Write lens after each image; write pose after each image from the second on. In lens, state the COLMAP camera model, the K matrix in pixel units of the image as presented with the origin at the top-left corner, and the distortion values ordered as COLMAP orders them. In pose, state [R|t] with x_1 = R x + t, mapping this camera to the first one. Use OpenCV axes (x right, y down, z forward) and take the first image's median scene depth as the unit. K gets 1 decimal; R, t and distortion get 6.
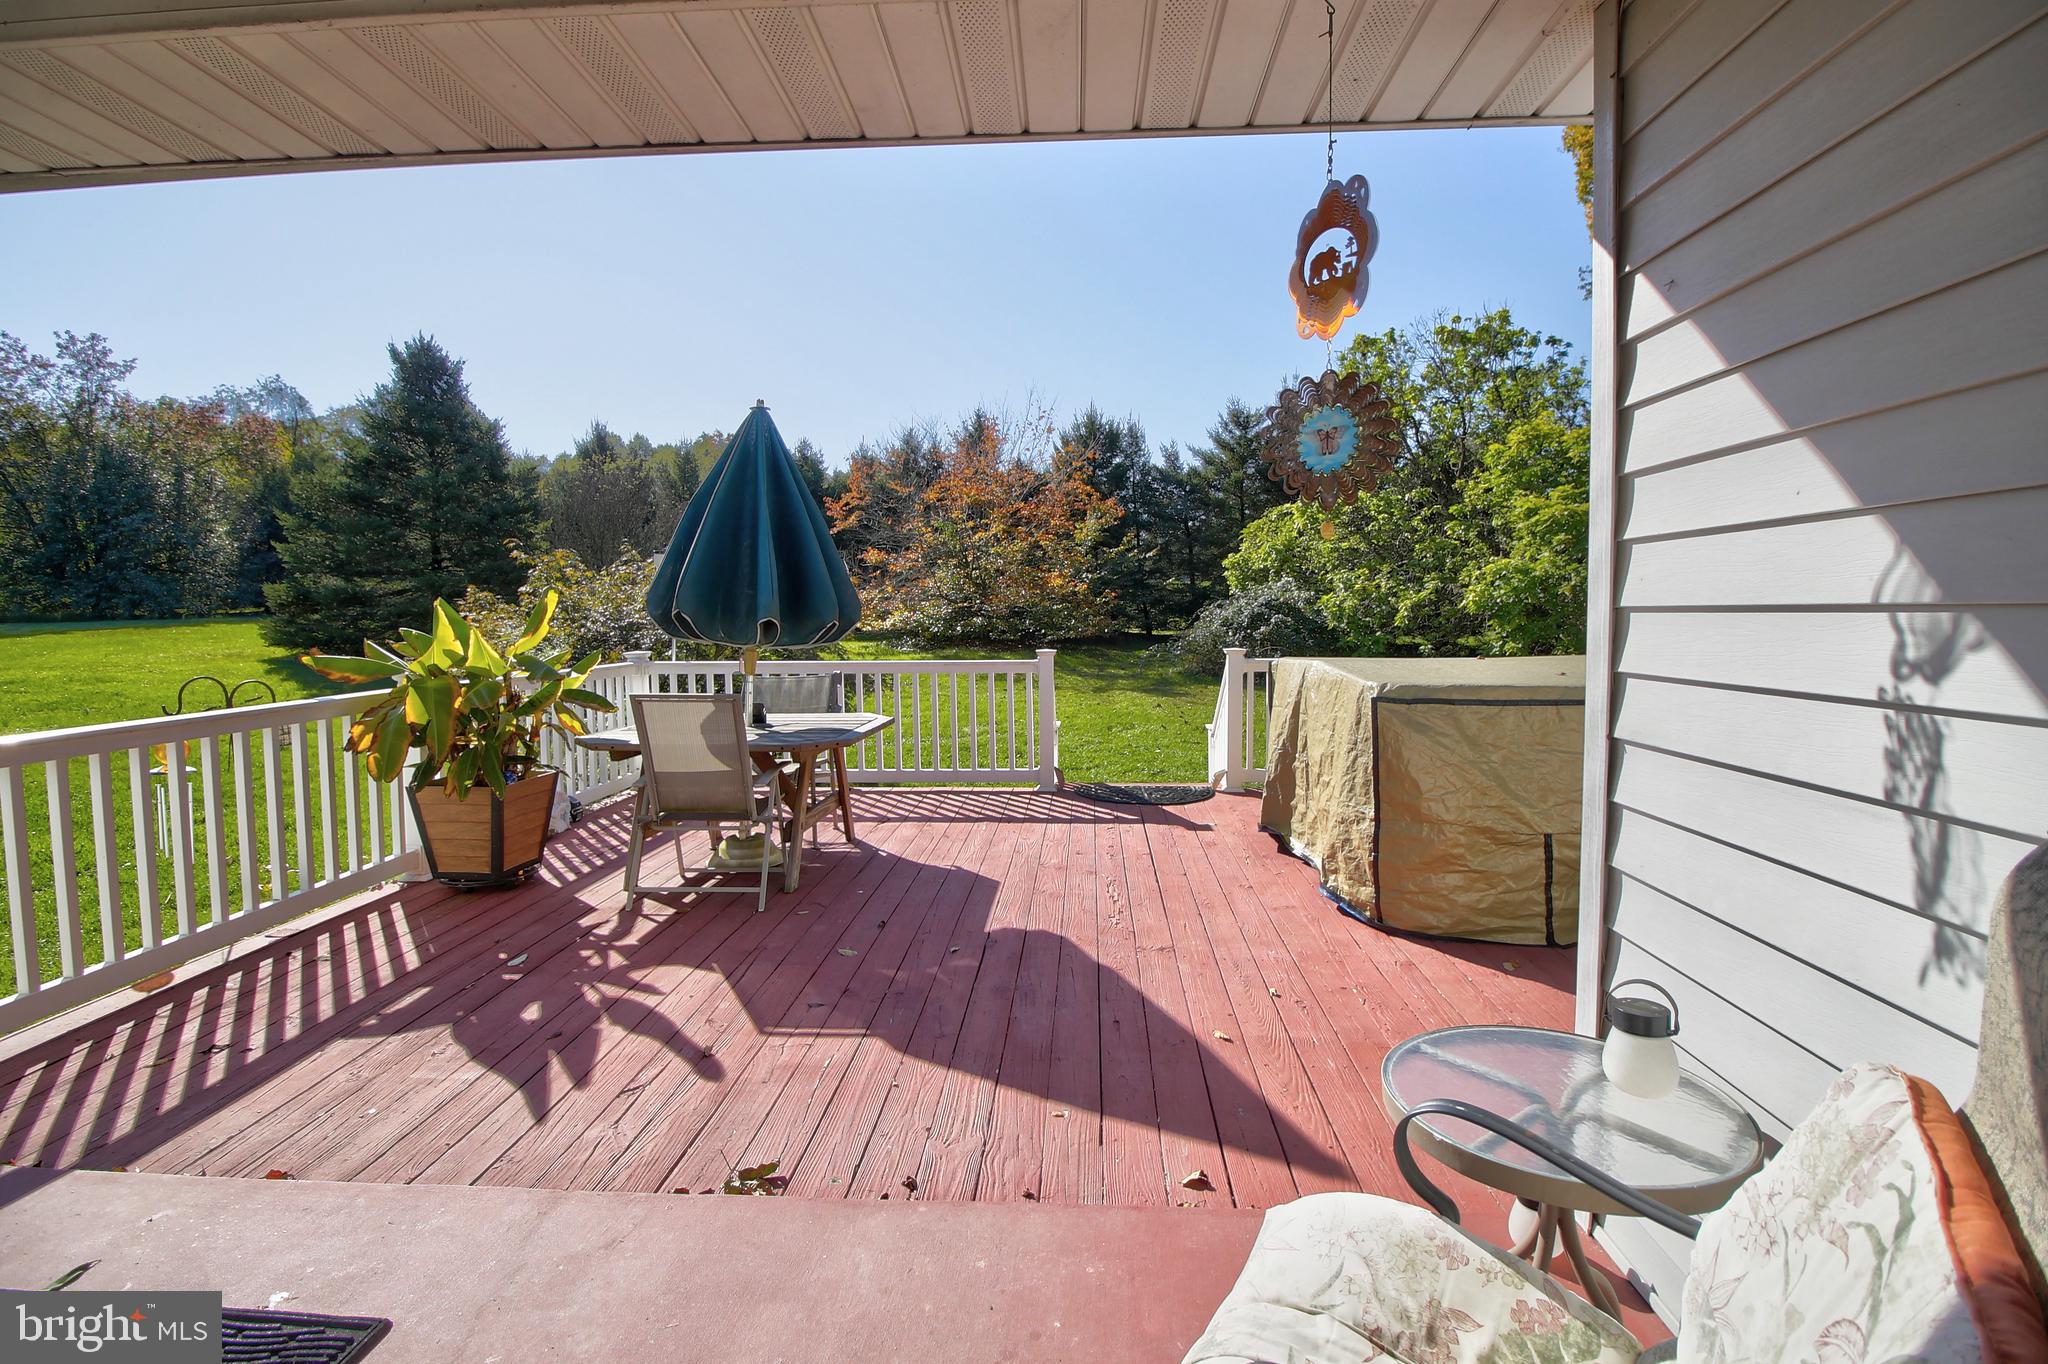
lens RADIAL K [[960.7, 0, 1032.4], [0, 960.7, 652.2], [0, 0, 1]] dist [0.002265, -0.014144]
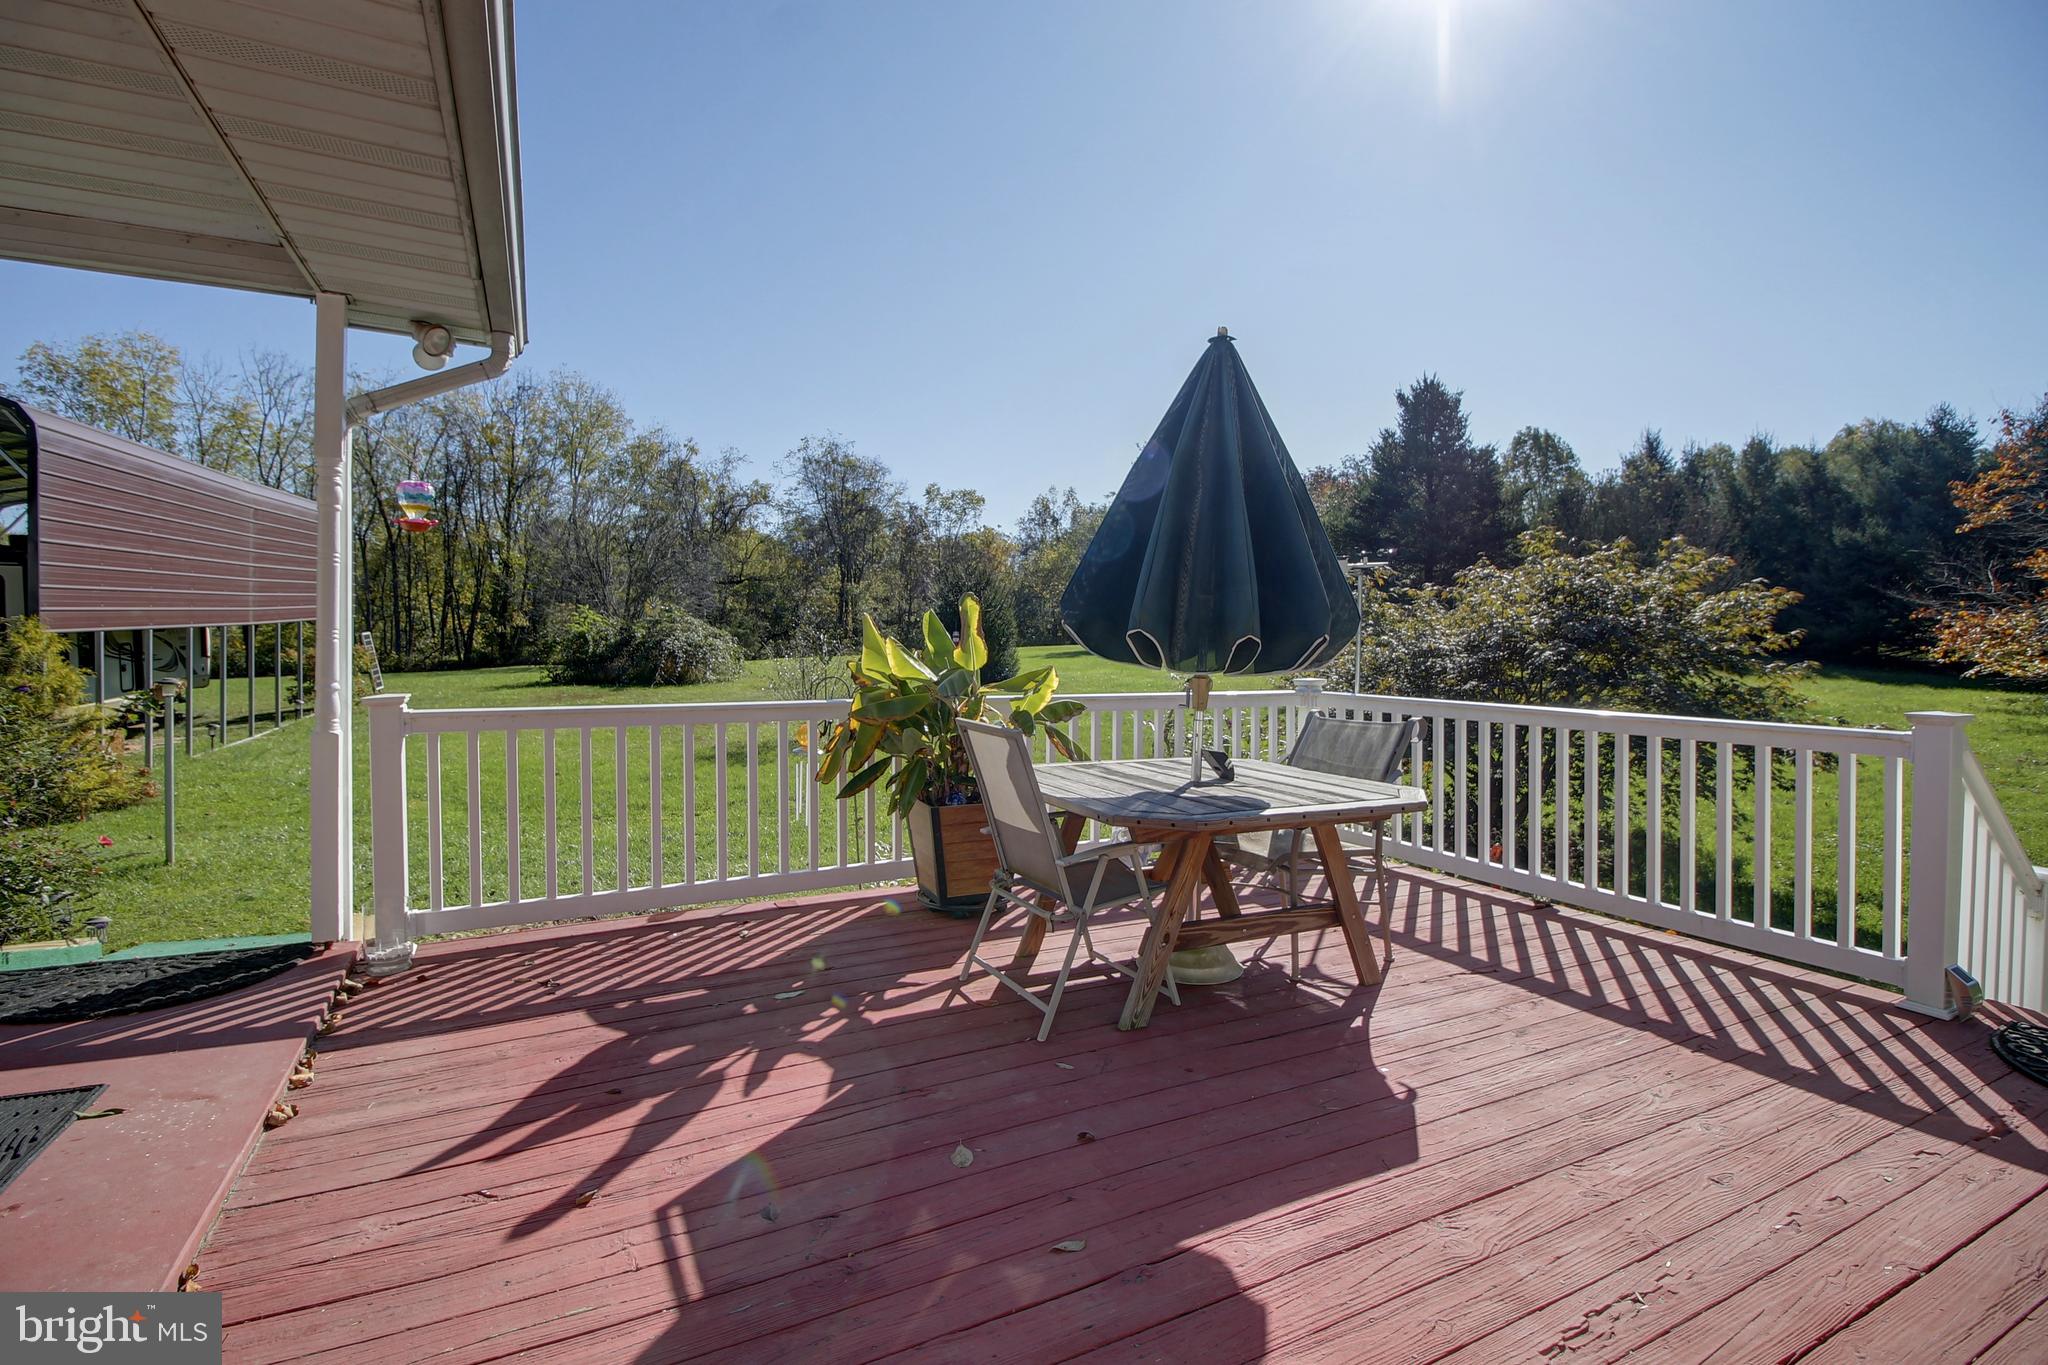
lens RADIAL K [[960.7, 0, 1032.4], [0, 960.7, 652.7], [0, 0, 1]] dist [0.002265, -0.014144]
pose [[0.498976, 0.019297, -0.866401, 0.382391], [-0.049623, 0.998748, -0.006334, -0.010906], [0.865194, 0.046154, 0.499309, 0.755617]]
